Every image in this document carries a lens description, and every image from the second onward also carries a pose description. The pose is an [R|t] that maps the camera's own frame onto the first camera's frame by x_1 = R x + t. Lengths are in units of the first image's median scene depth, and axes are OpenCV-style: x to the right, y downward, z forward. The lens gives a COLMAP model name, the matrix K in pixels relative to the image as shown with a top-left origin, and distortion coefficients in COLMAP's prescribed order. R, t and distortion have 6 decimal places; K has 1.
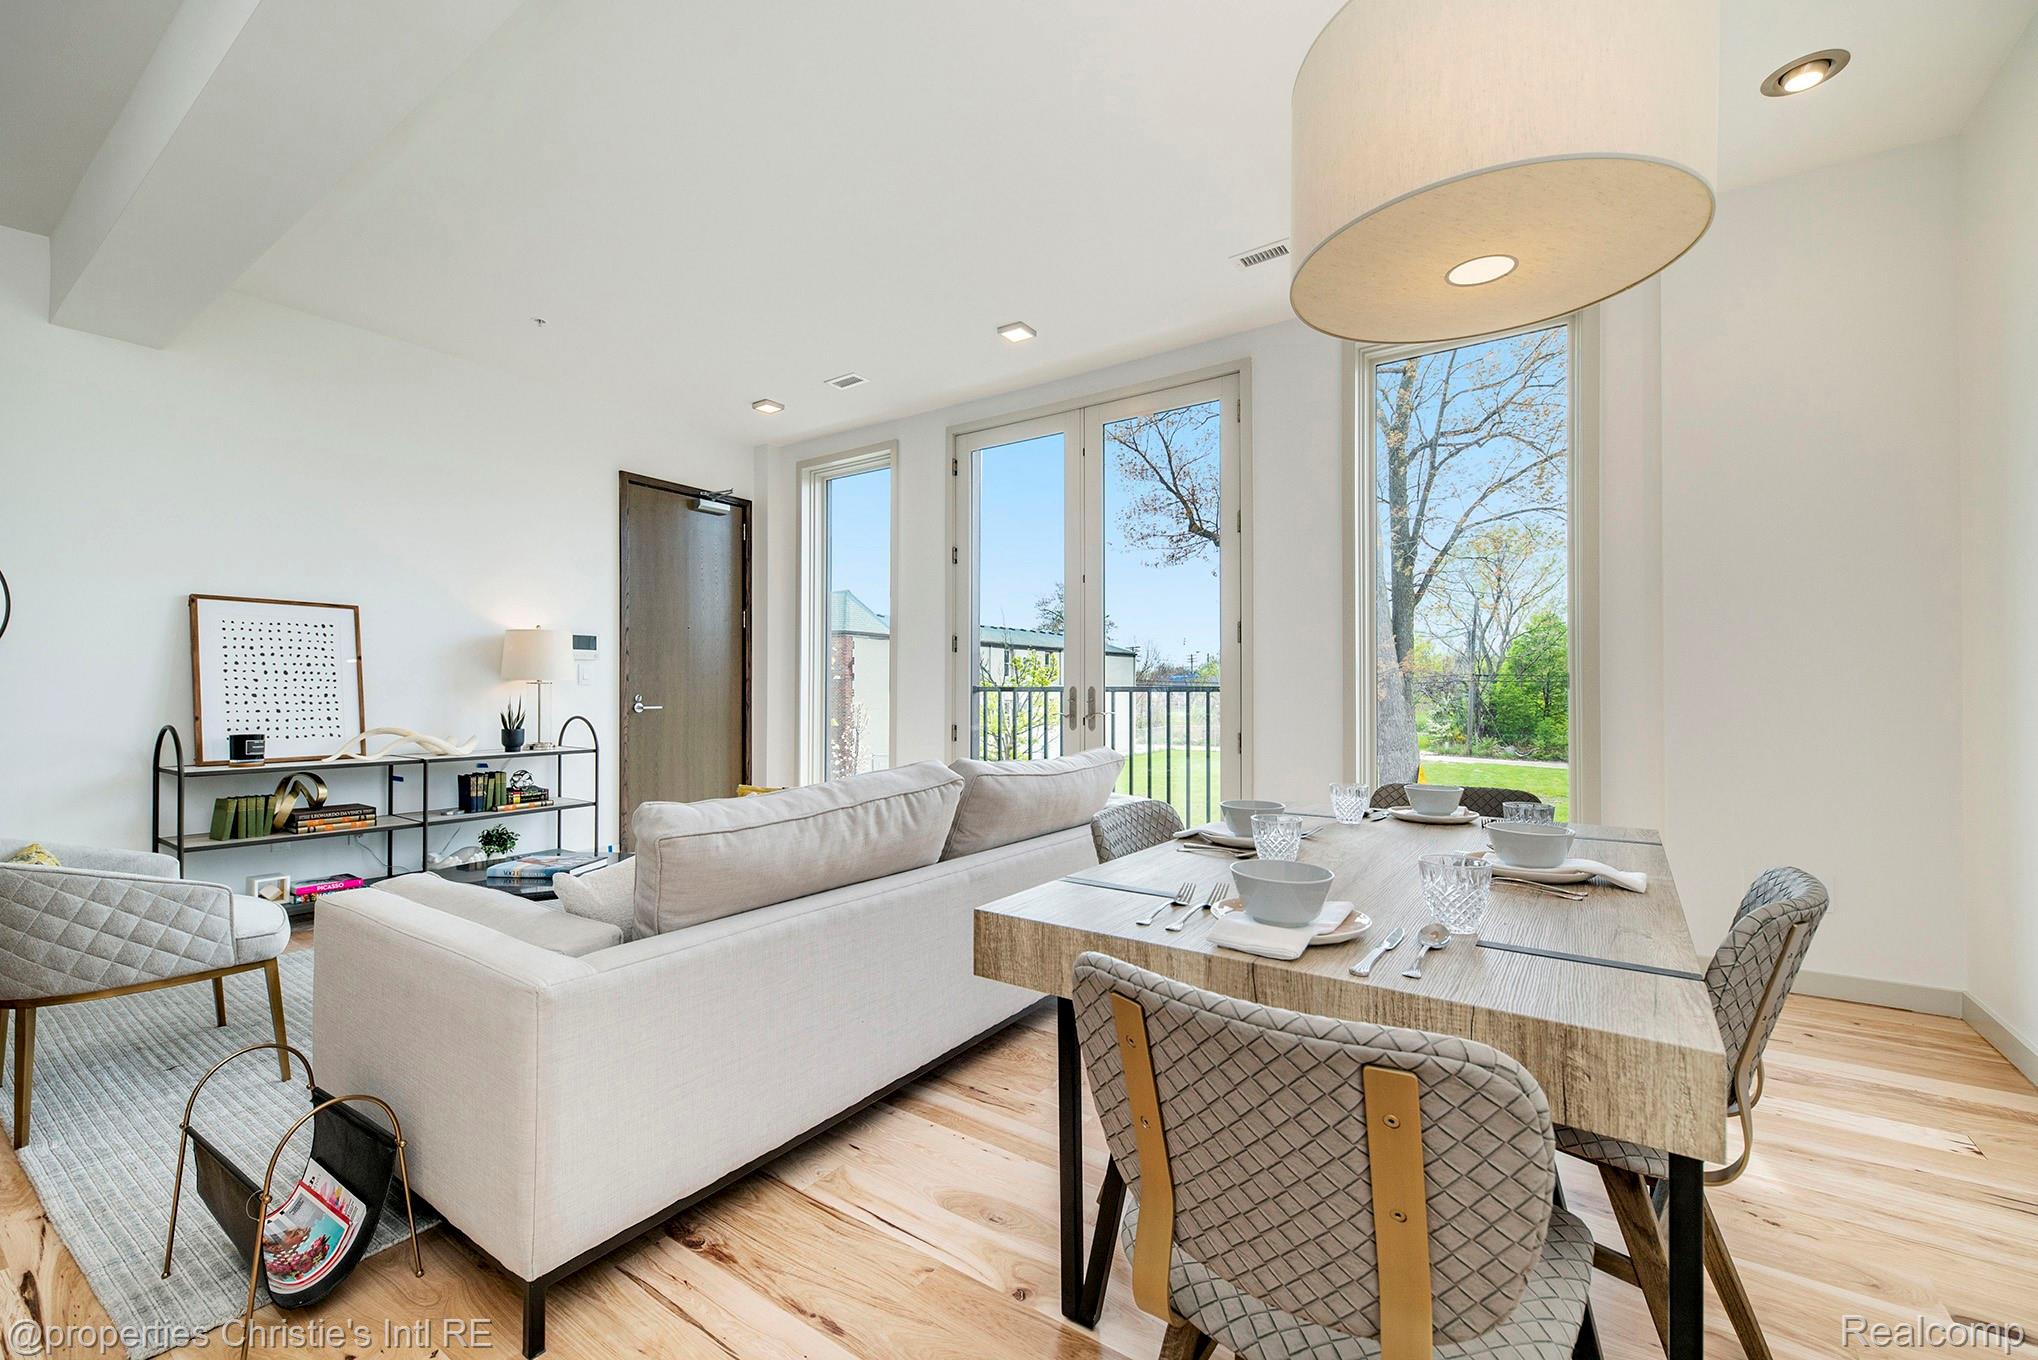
lens RADIAL K [[833.4, 0, 1007.2], [0, 833.4, 681.5], [0, 0, 1]] dist [-0.001330, -0.000229]
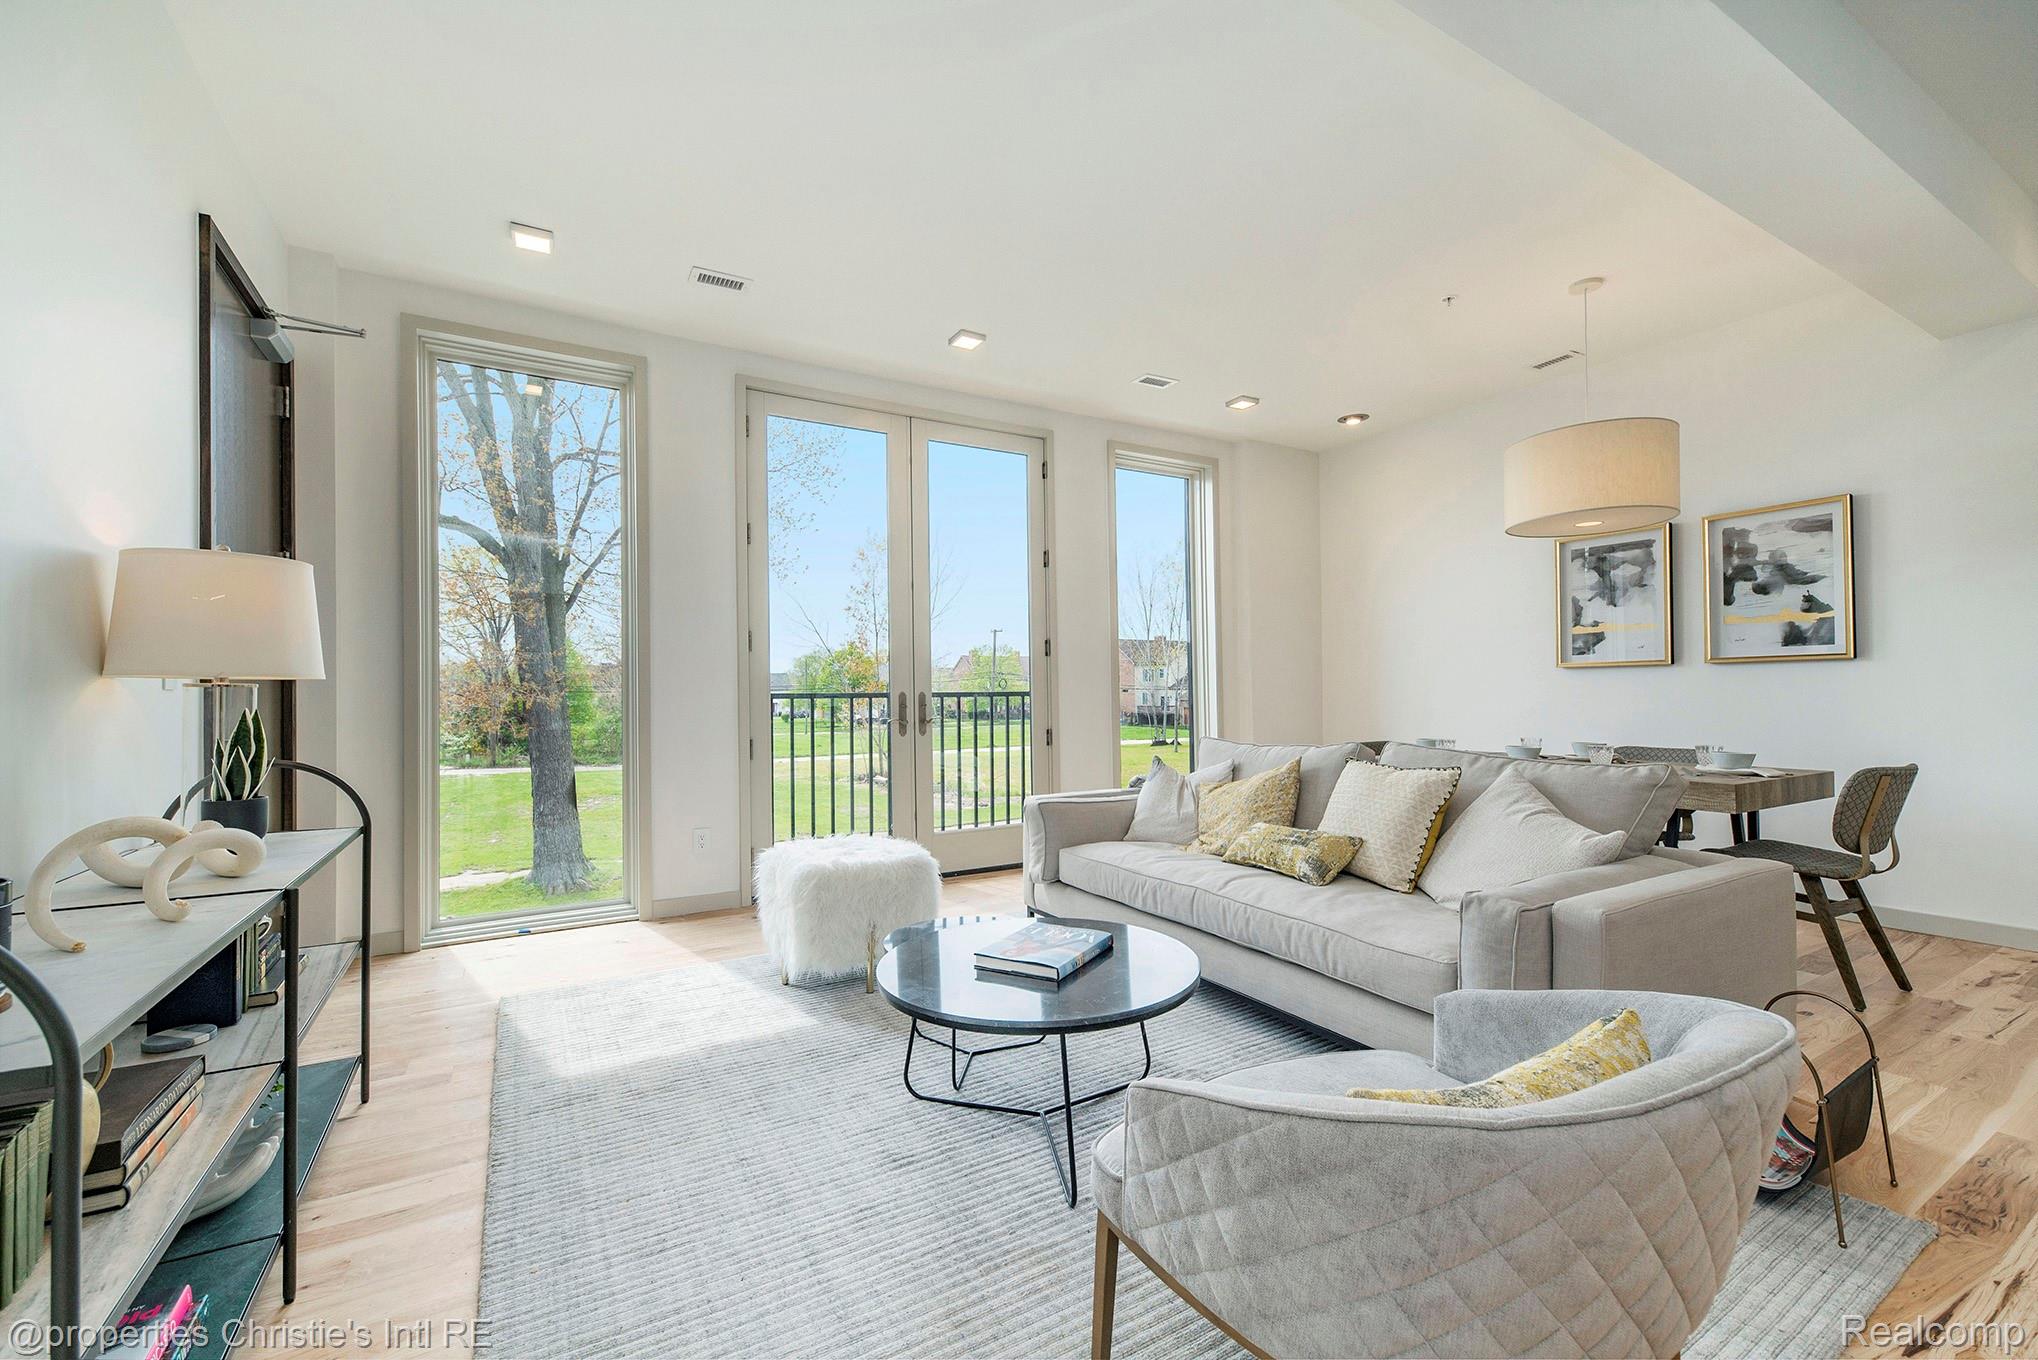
lens RADIAL K [[820.5, 0, 993.4], [0, 820.5, 691.9], [0, 0, 1]] dist [-0.000317, -0.000025]
pose [[0.426793, -0.002031, 0.904347, -0.872053], [0.001994, 0.999997, 0.001304, 0.004895], [-0.904347, 0.001247, 0.426796, 0.547379]]
